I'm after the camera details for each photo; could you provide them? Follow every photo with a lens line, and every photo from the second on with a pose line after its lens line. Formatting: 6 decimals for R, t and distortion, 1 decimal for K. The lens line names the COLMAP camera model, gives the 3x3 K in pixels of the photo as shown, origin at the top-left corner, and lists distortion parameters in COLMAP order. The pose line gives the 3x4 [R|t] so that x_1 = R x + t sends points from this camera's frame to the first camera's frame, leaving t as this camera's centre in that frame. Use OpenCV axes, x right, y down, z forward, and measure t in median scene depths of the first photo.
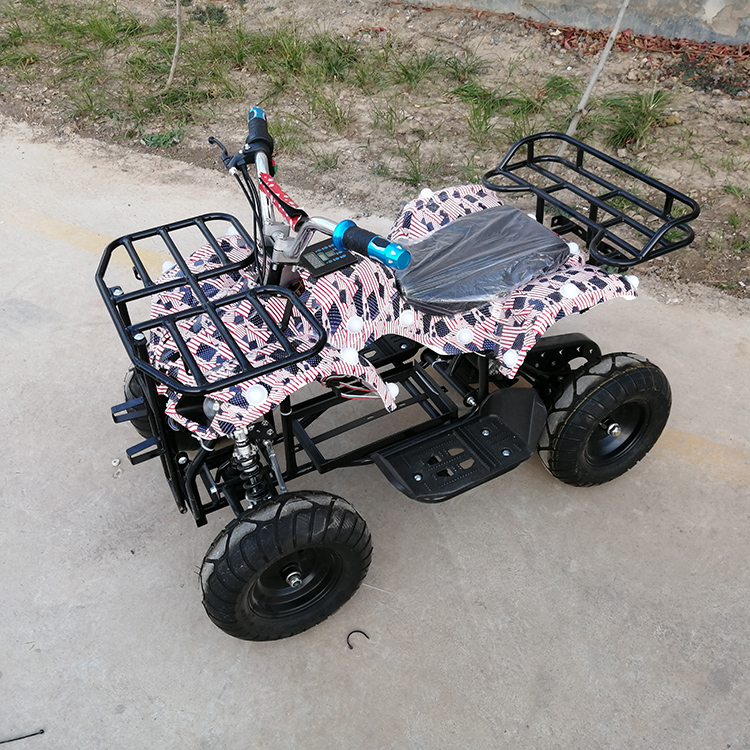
lens RADIAL K [[788.0, 0, 373.5], [0, 788.0, 375.9], [0, 0, 1]] dist [0.014577, 0.000000]
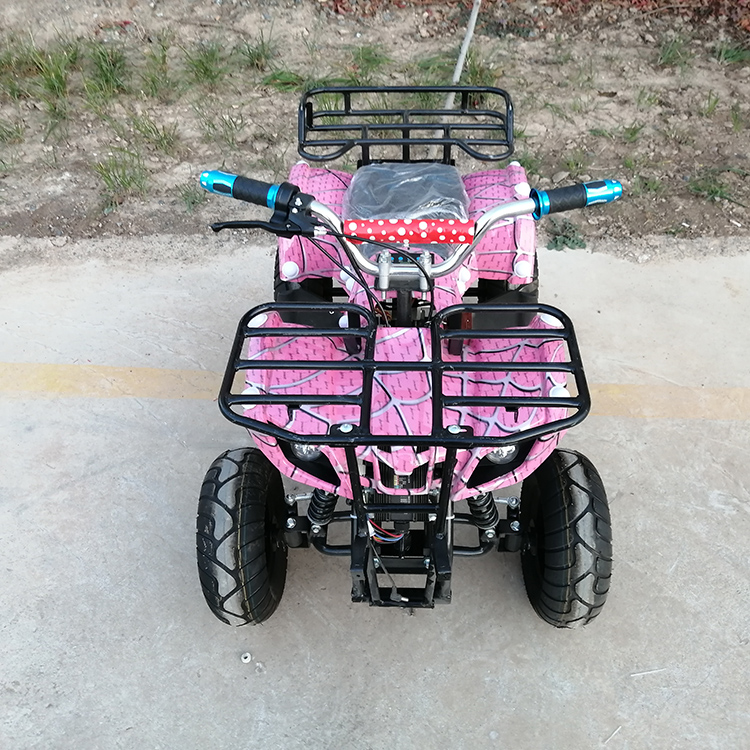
lens RADIAL K [[788.0, 0, 372.2], [0, 788.0, 370.0], [0, 0, 1]] dist [0.014577, 0.000000]
pose [[0.885680, -0.309640, 0.345969, -0.213210], [0.292251, 0.950801, 0.102800, -0.108581], [-0.360778, 0.010062, 0.932597, 0.120894]]
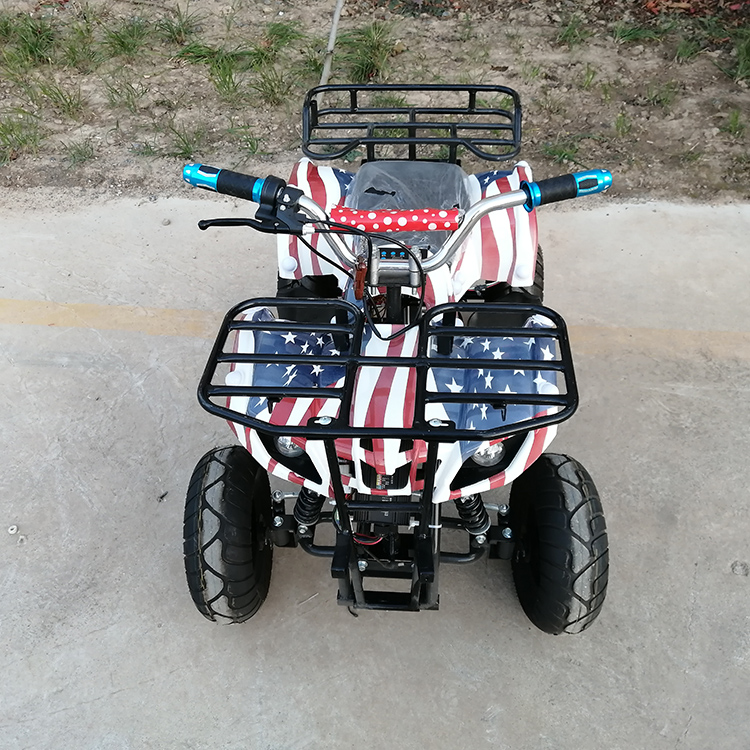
lens RADIAL K [[788.0, 0, 373.4], [0, 788.0, 378.3], [0, 0, 1]] dist [0.014577, 0.000000]
pose [[0.905040, -0.289939, 0.311189, -0.100531], [0.273227, 0.957041, 0.097053, -0.015277], [-0.325960, -0.002812, 0.945379, 0.019597]]
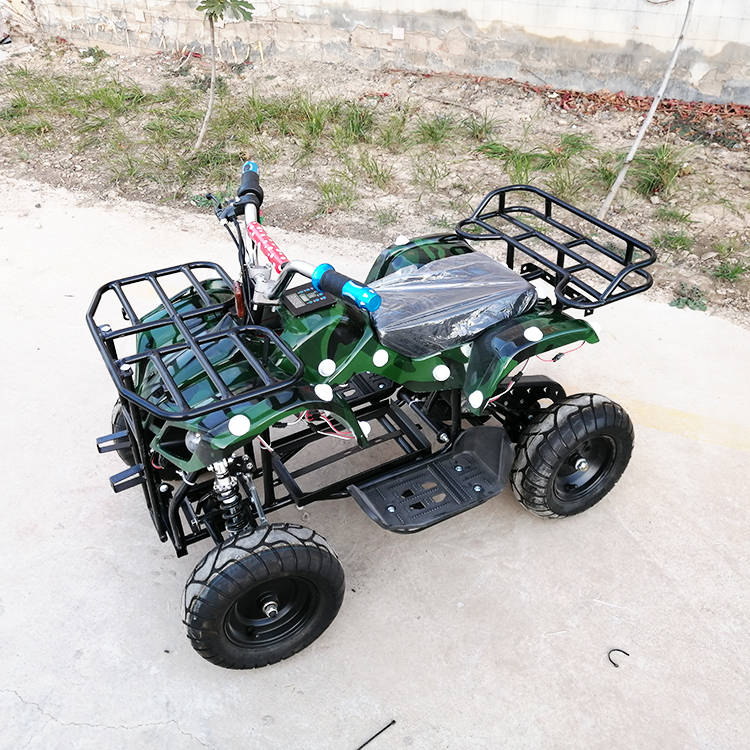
lens RADIAL K [[788.0, 0, 372.2], [0, 788.0, 369.7], [0, 0, 1]] dist [0.014577, 0.000000]
pose [[0.992517, -0.050537, 0.111160, -0.180555], [0.059475, 0.995129, -0.078623, 0.010718], [-0.106645, 0.084646, 0.990688, -0.013081]]
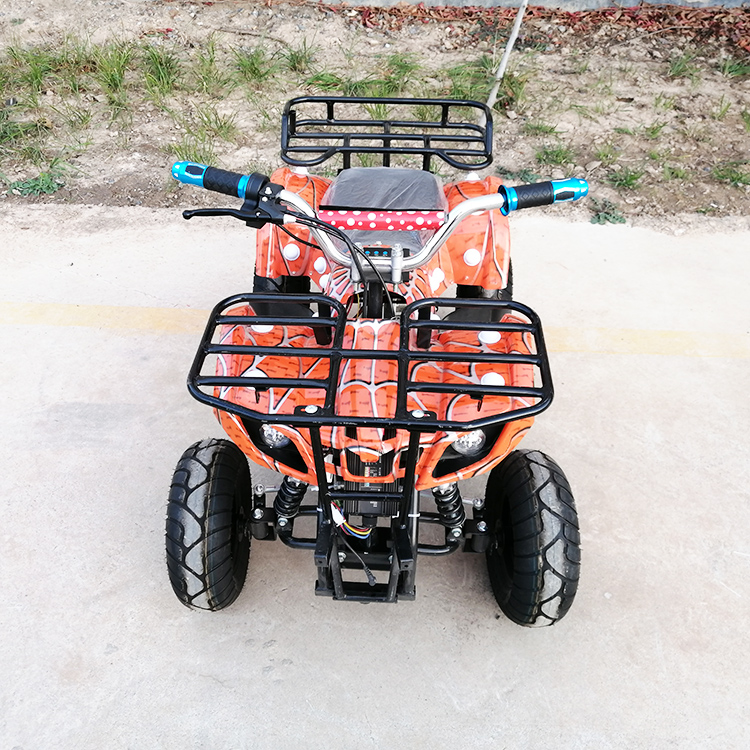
lens RADIAL K [[788.0, 0, 344.0], [0, 788.0, 370.4], [0, 0, 1]] dist [0.014577, 0.000000]
pose [[0.882070, -0.276914, 0.381144, -0.343550], [0.274237, 0.959626, 0.062544, -0.070587], [-0.383075, 0.049355, 0.922398, 0.105510]]
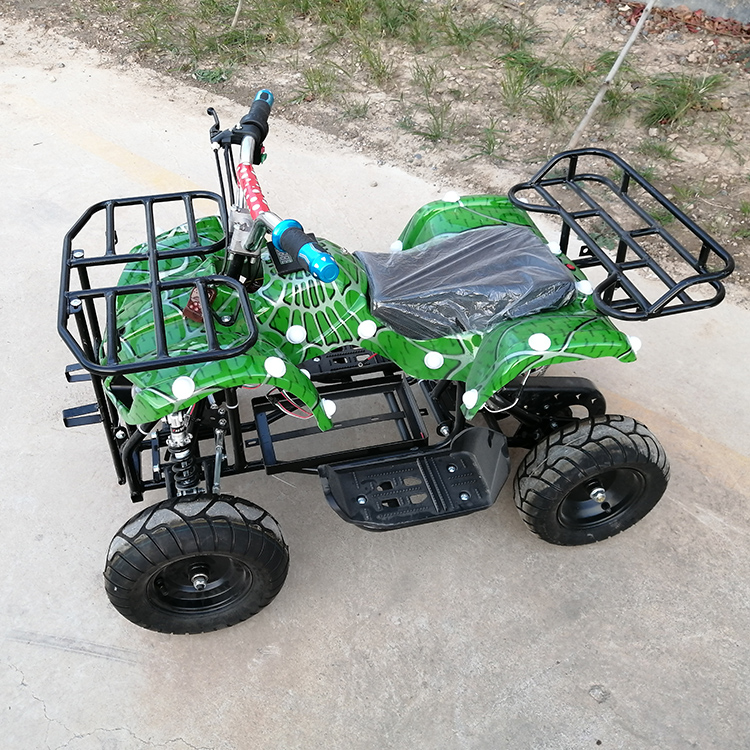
lens RADIAL K [[788.0, 0, 335.7], [0, 788.0, 379.3], [0, 0, 1]] dist [0.014577, 0.000000]
pose [[0.980532, 0.146391, -0.130869, 0.088857], [-0.141801, 0.988927, 0.043779, 0.031441], [0.135829, -0.024369, 0.990433, -0.032899]]
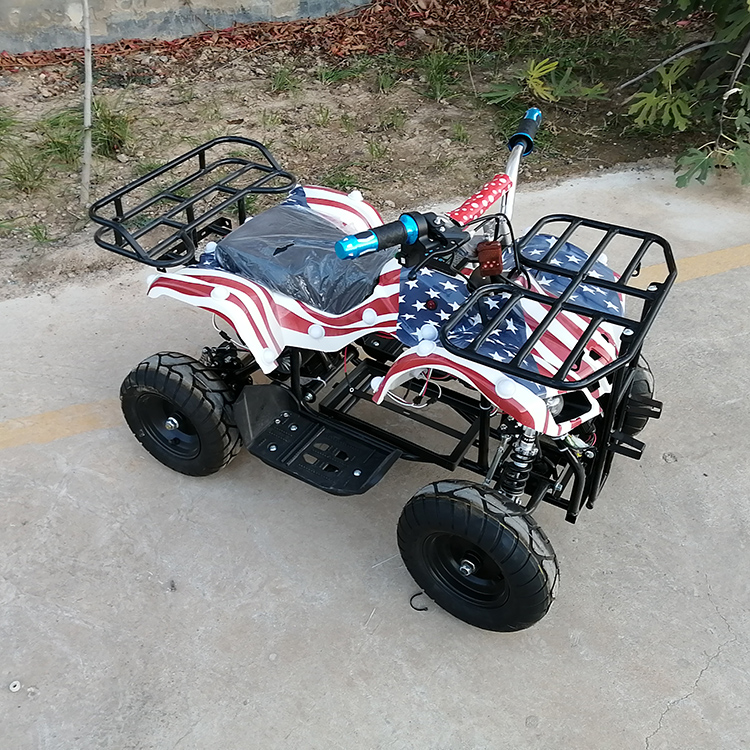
lens RADIAL K [[788.0, 0, 373.1], [0, 788.0, 376.1], [0, 0, 1]] dist [0.014577, 0.000000]
pose [[0.599018, -0.484702, 0.637371, -0.246374], [0.494504, 0.849984, 0.181639, -0.060458], [-0.629796, 0.206378, 0.748843, 0.080371]]
